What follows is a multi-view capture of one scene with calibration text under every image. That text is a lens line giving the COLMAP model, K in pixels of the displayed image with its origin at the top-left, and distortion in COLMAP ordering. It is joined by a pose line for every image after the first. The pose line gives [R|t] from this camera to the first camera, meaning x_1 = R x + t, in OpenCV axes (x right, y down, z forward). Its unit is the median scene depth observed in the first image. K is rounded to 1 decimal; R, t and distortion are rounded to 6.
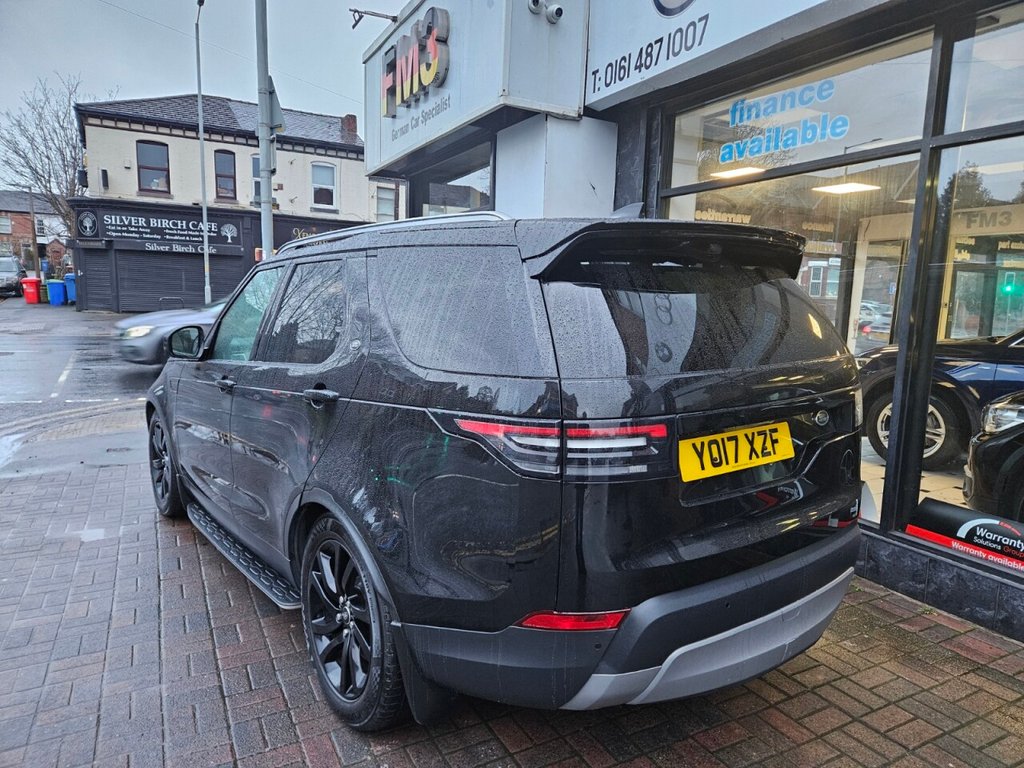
lens RADIAL K [[683.1, 0, 517.9], [0, 683.1, 382.9], [0, 0, 1]] dist [0.067348, -0.051684]
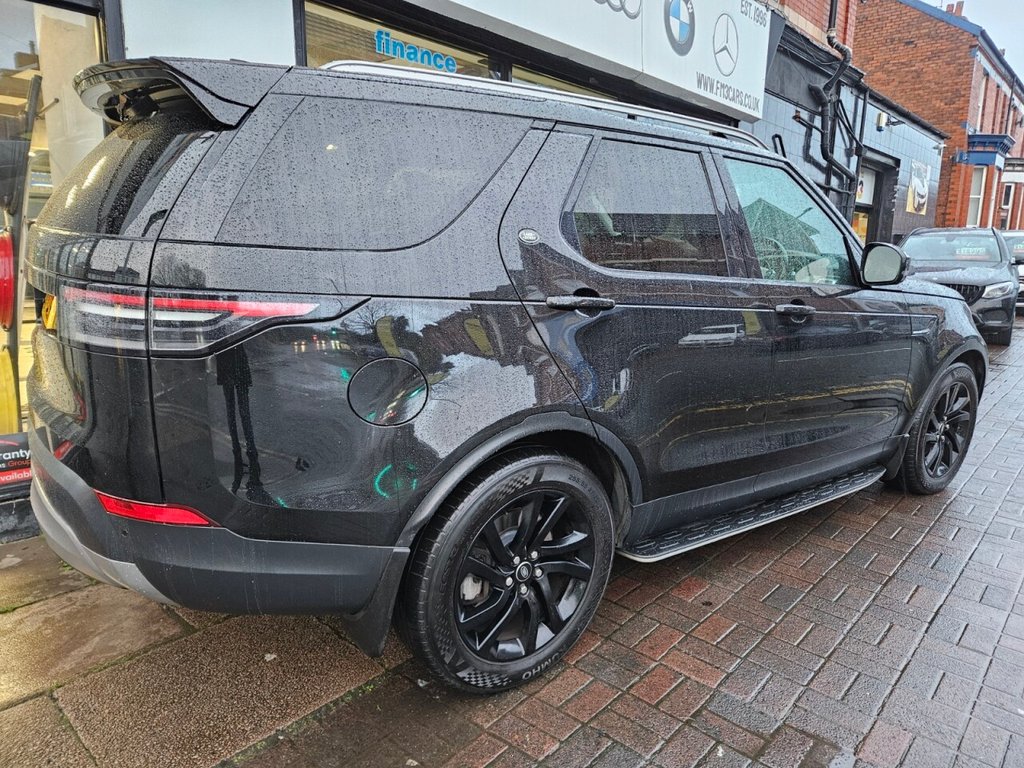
lens RADIAL K [[683.1, 0, 519.1], [0, 683.1, 371.3], [0, 0, 1]] dist [0.067348, -0.051684]
pose [[-0.350613, -0.193700, 0.916270, -0.880496], [0.092002, 0.966521, 0.239528, -0.131228], [-0.931990, 0.168281, -0.321054, 1.261801]]
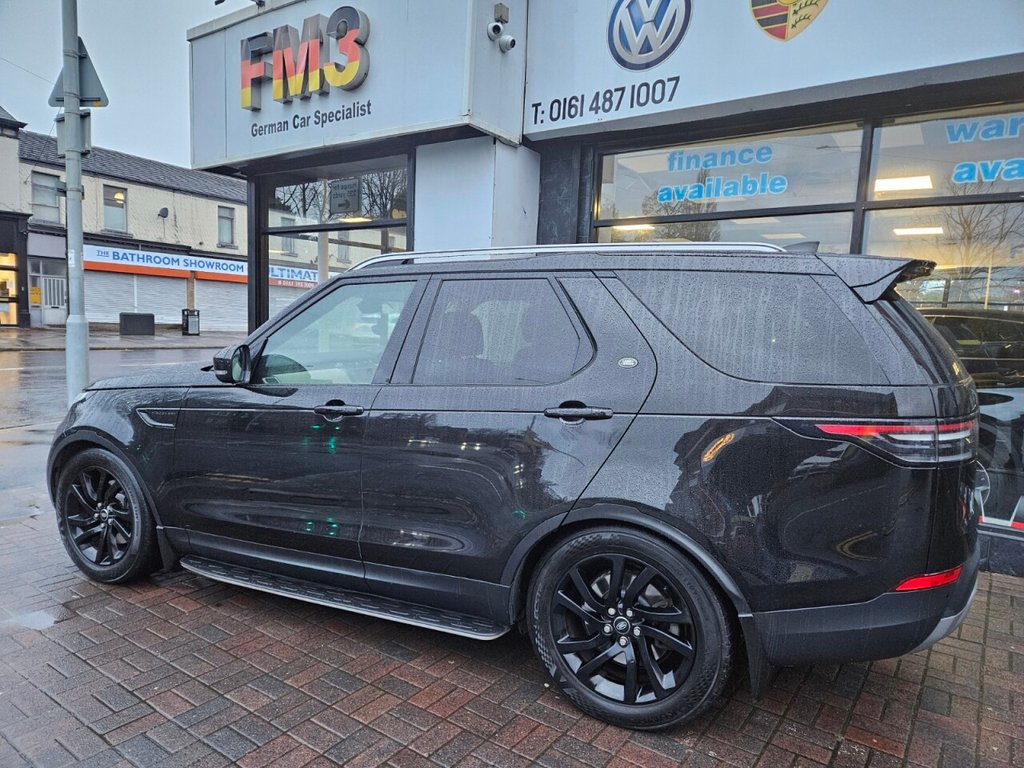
lens RADIAL K [[683.1, 0, 516.7], [0, 683.1, 389.1], [0, 0, 1]] dist [0.067348, -0.051684]
pose [[0.895491, -0.034588, 0.443733, -0.467084], [0.040328, 0.999180, -0.003503, -0.010133], [-0.443248, 0.021032, 0.896152, 0.079450]]
